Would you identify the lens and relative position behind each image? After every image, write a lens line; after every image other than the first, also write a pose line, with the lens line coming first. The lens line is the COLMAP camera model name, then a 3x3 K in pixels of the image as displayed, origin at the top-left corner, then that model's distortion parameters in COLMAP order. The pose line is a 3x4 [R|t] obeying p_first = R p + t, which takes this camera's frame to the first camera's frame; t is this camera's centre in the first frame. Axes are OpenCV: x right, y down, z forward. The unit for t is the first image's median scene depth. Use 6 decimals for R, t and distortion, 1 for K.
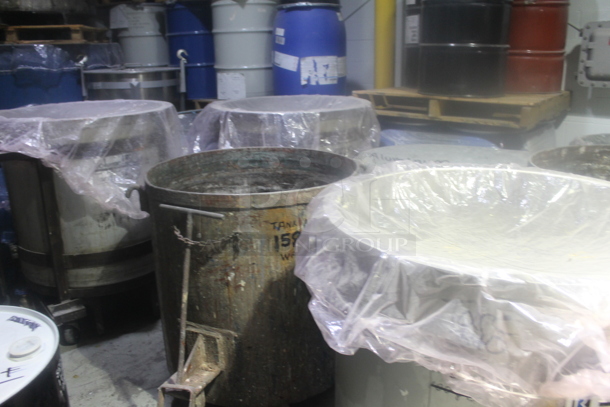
lens RADIAL K [[519.2, 0, 303.5], [0, 519.2, 204.2], [0, 0, 1]] dist [-0.150596, 0.109290]
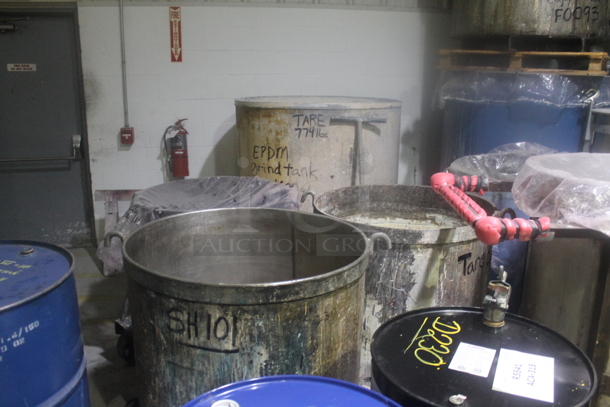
lens RADIAL K [[519.2, 0, 303.0], [0, 519.2, 203.7], [0, 0, 1]] dist [-0.150596, 0.109290]
pose [[0.747410, 0.180440, -0.639390, -0.257825], [-0.211493, 0.976964, 0.028483, -0.042777], [0.629801, 0.113938, 0.768355, 0.112290]]
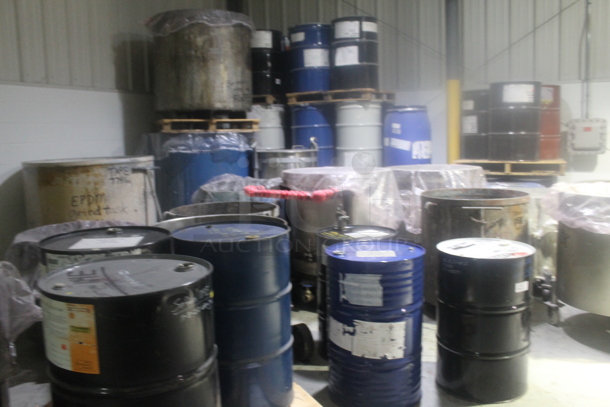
lens RADIAL K [[519.2, 0, 305.3], [0, 519.2, 202.6], [0, 0, 1]] dist [-0.150596, 0.109290]
pose [[0.975658, -0.037930, 0.215992, -0.651983], [0.074739, 0.983475, -0.164895, 0.133915], [-0.206168, 0.177025, 0.962371, -0.422518]]
